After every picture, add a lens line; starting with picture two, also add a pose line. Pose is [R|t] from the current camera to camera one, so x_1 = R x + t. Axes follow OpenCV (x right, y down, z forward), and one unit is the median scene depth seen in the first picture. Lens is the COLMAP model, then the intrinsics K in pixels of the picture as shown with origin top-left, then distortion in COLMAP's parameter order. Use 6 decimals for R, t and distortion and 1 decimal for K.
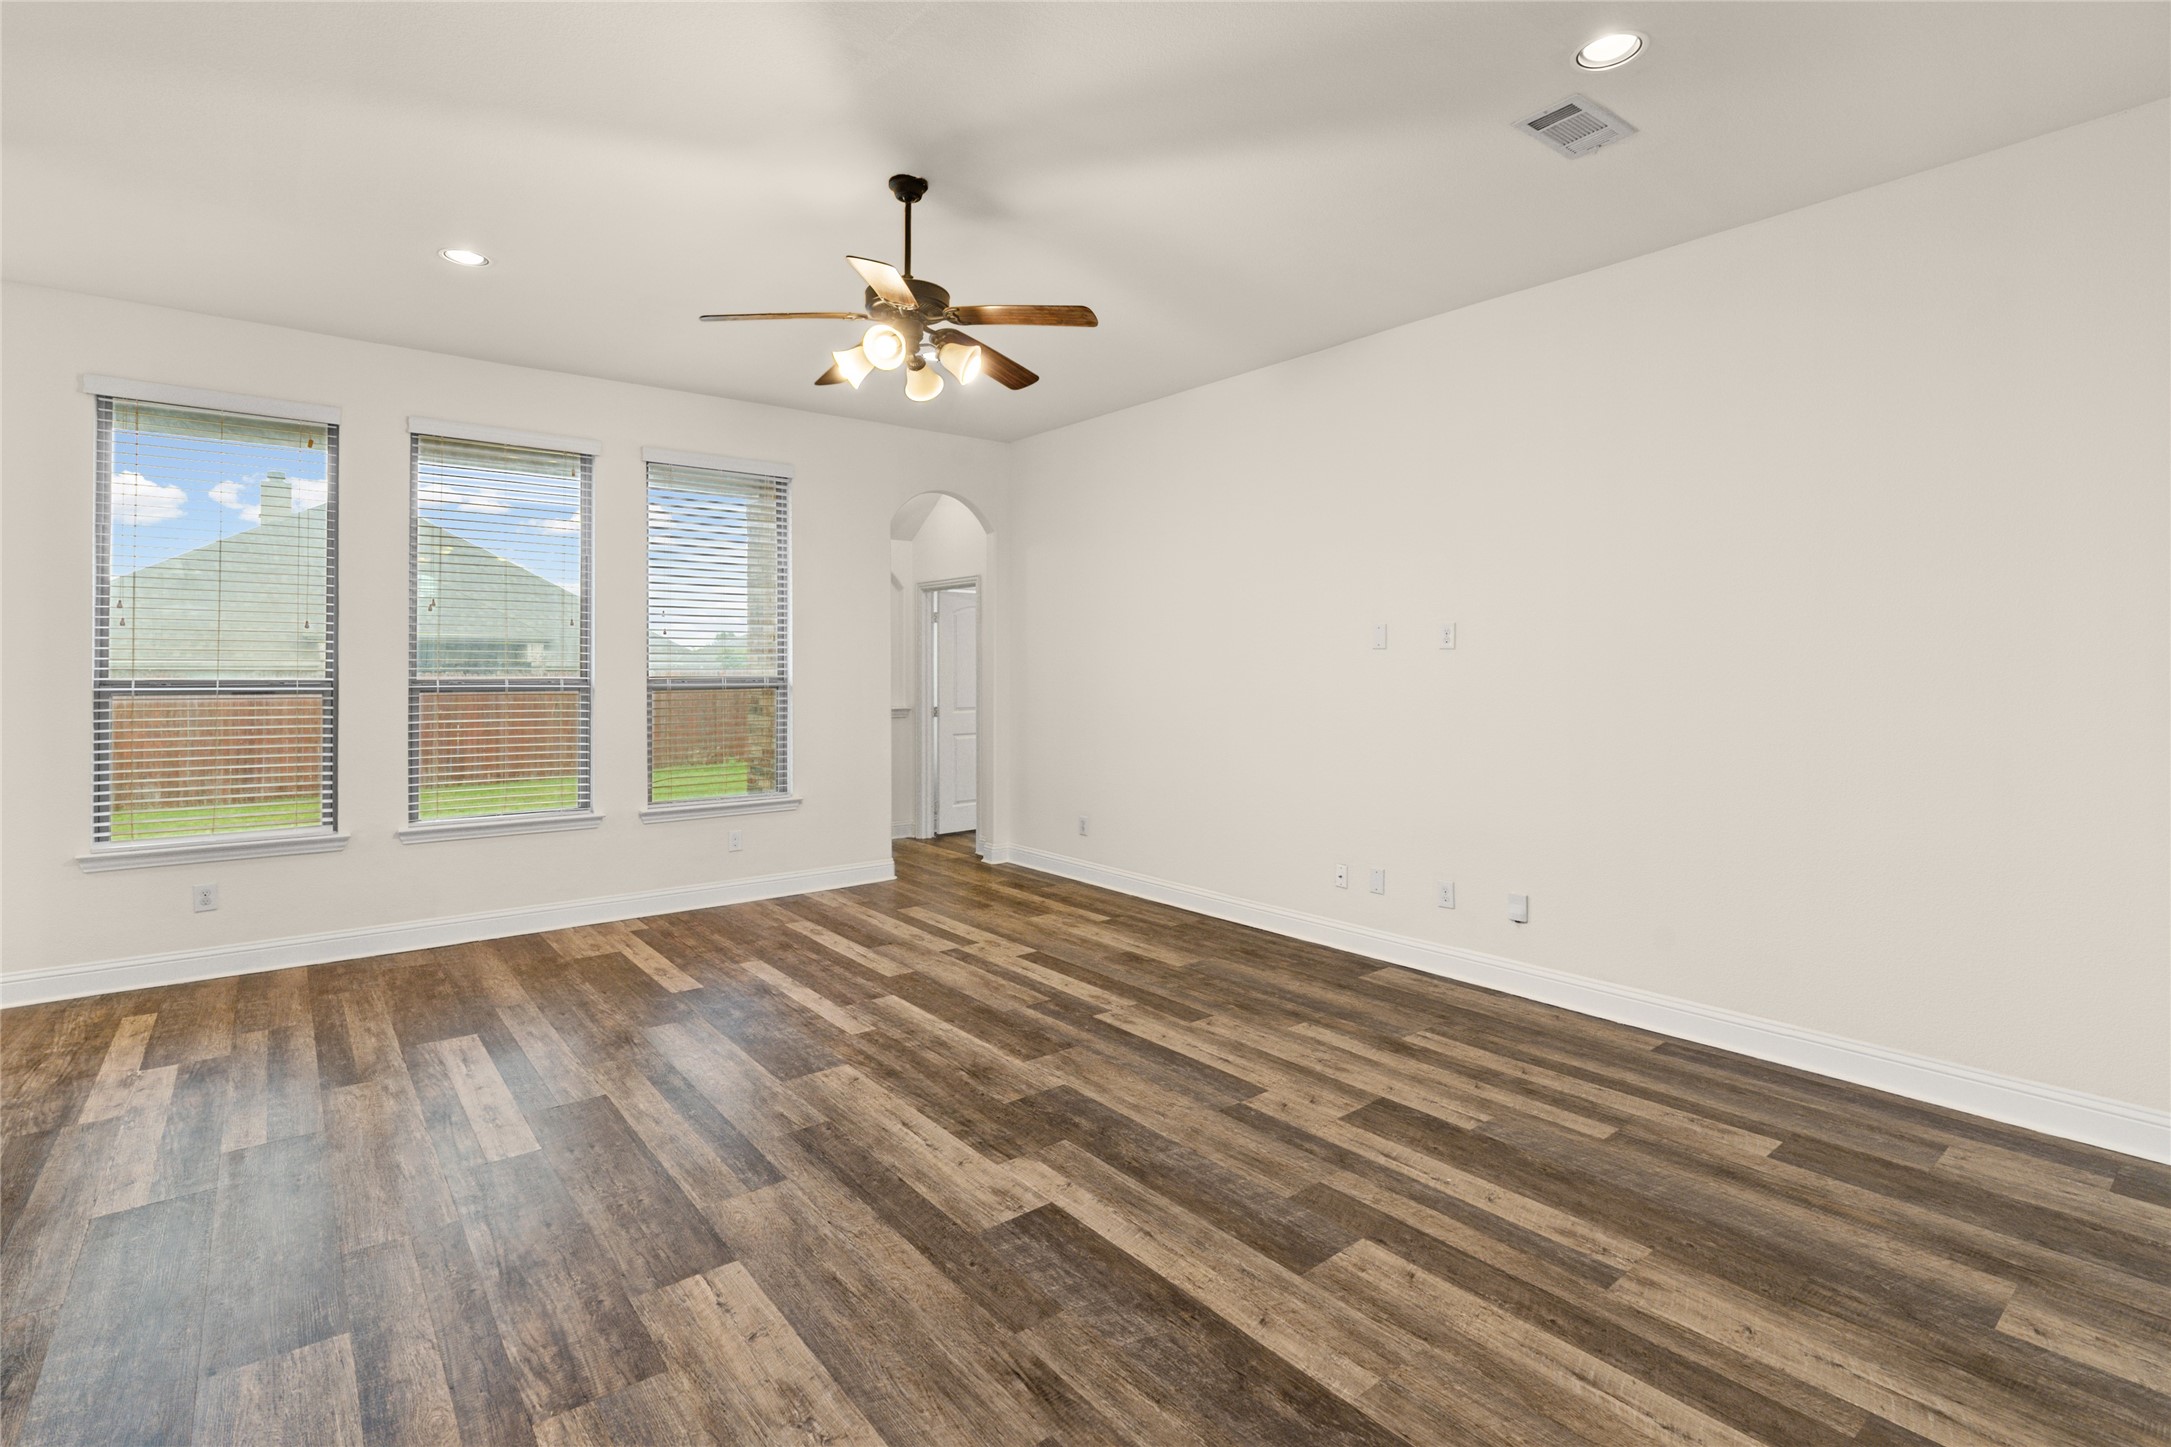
lens RADIAL K [[1015.3, 0, 1074.0], [0, 1015.3, 656.8], [0, 0, 1]] dist [-0.004021, 0.000682]
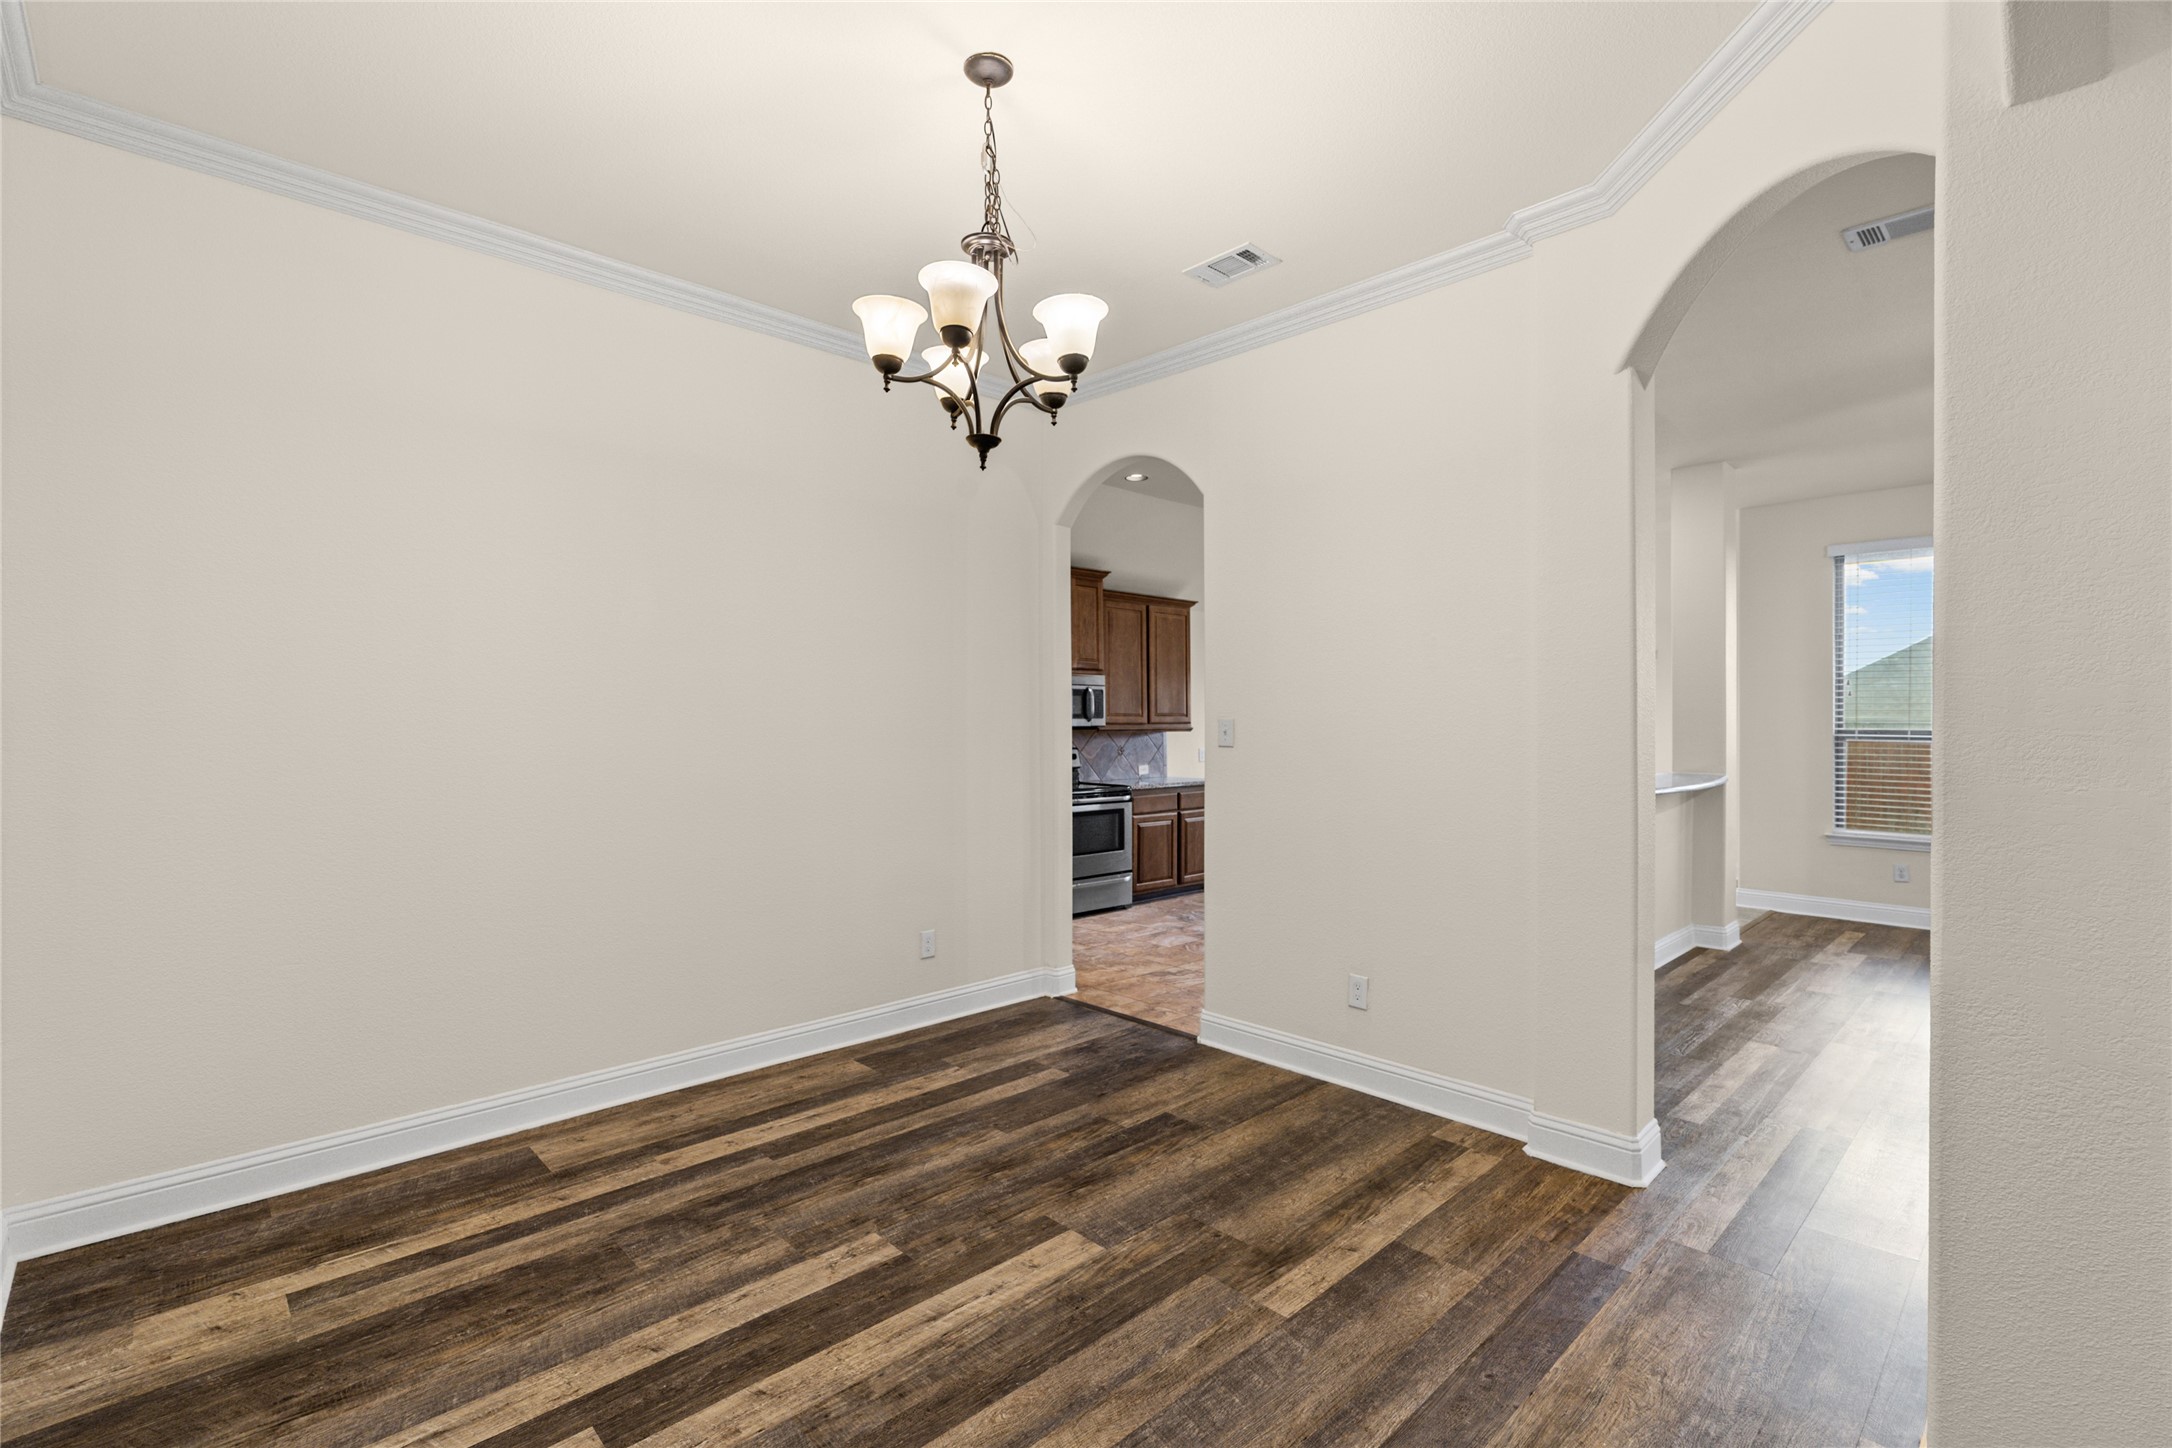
lens RADIAL K [[979.3, 0, 1084.4], [0, 979.3, 718.1], [0, 0, 1]] dist [0.000777, 0.000422]
pose [[0.097643, -0.002563, -0.995218, 0.645588], [0.008791, 0.999960, -0.001712, -0.004389], [0.995183, -0.008582, 0.097662, -0.480967]]
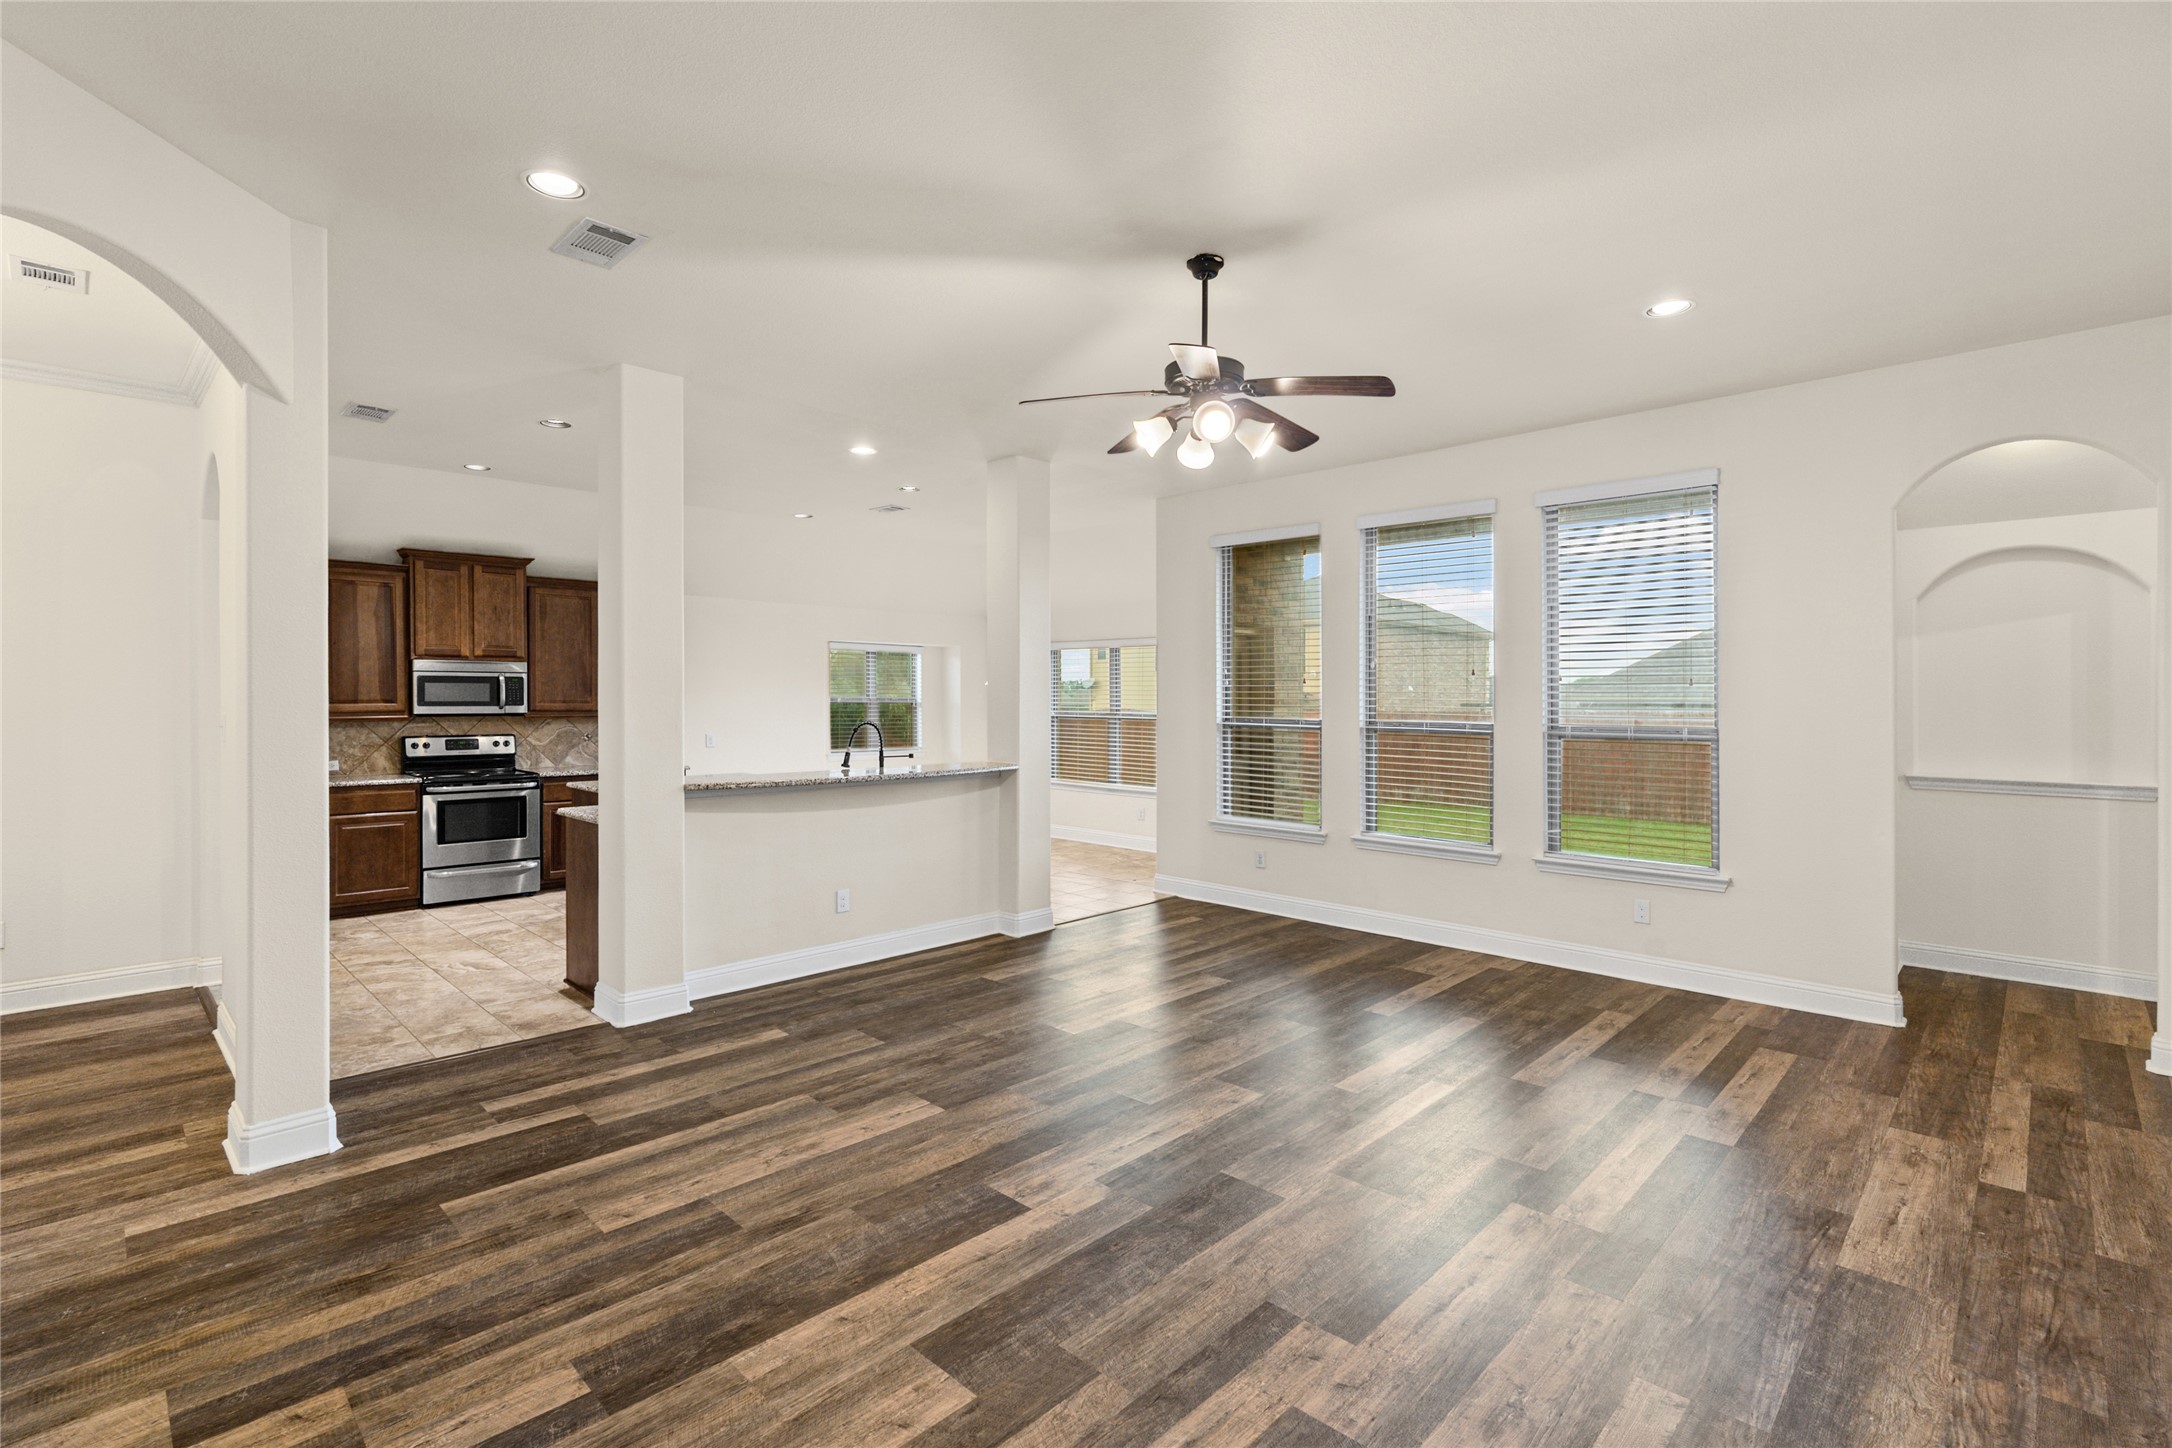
lens RADIAL K [[995.2, 0, 1082.1], [0, 995.2, 701.5], [0, 0, 1]] dist [-0.003144, 0.000432]
pose [[0.124006, 0.005191, -0.992268, 0.824231], [0.006938, 0.999957, 0.006098, -0.020795], [0.992257, -0.007641, 0.123964, 0.713055]]
